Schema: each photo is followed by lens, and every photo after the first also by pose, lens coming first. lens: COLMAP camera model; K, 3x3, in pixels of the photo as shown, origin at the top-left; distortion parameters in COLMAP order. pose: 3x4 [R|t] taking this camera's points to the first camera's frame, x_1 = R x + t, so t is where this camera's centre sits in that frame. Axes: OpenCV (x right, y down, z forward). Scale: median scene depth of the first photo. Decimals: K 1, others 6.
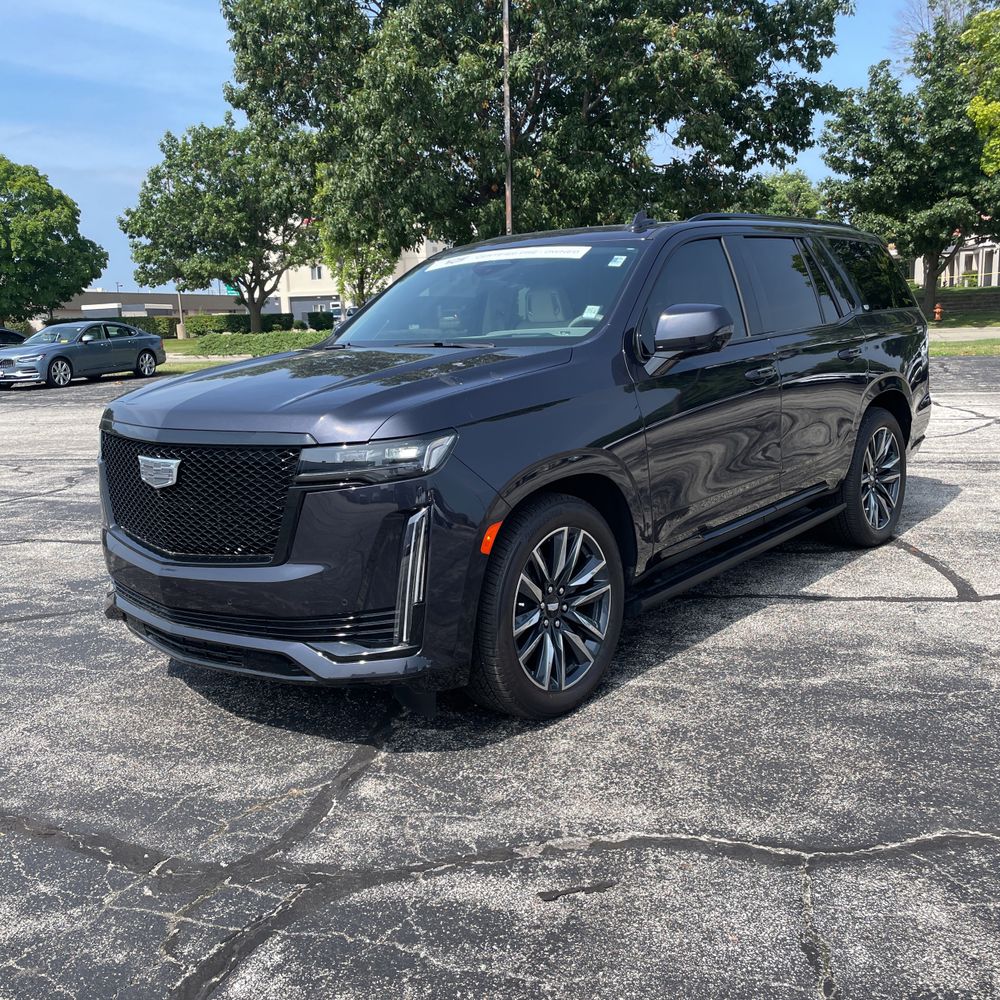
lens RADIAL K [[1018.7, 0, 497.3], [0, 1018.7, 490.3], [0, 0, 1]] dist [0.028647, 0.000000]
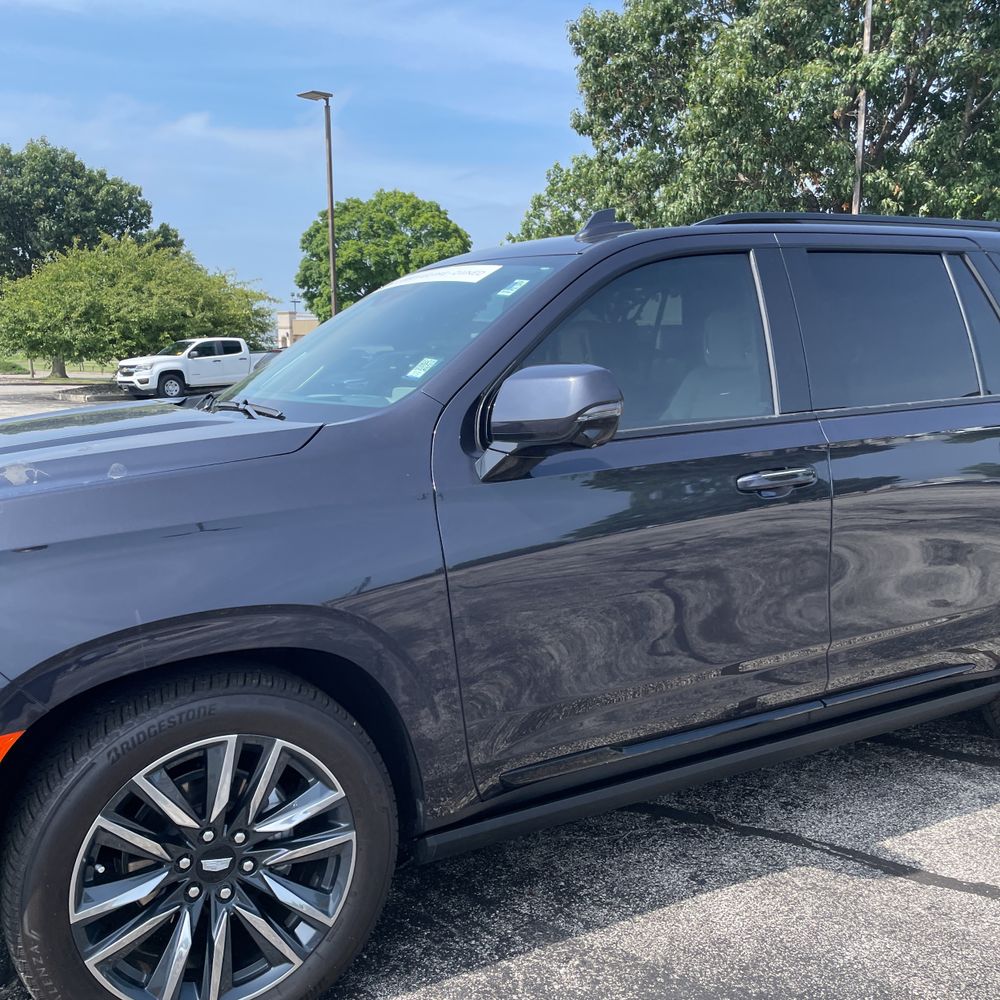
lens RADIAL K [[1018.7, 0, 490.8], [0, 1018.7, 488.1], [0, 0, 1]] dist [0.028647, 0.000000]
pose [[0.926365, 0.079372, -0.368168, 0.319911], [-0.089851, 0.995890, -0.011379, -0.087850], [0.365752, 0.043622, 0.929689, 0.390917]]
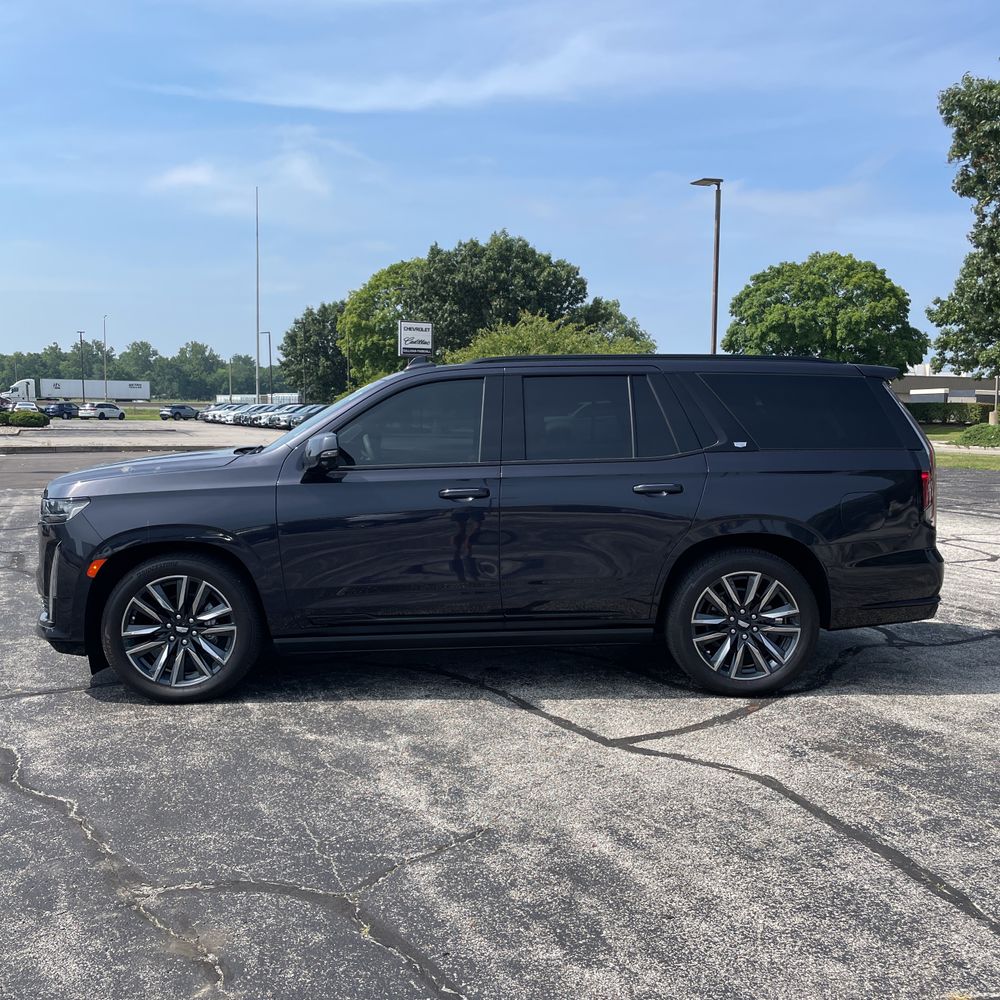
lens RADIAL K [[1018.7, 0, 489.5], [0, 1018.7, 484.4], [0, 0, 1]] dist [0.028647, 0.000000]
pose [[0.672088, 0.092264, -0.734701, 1.124596], [-0.153297, 0.988048, -0.016154, -0.108757], [0.724429, 0.123484, 0.678199, 0.231388]]
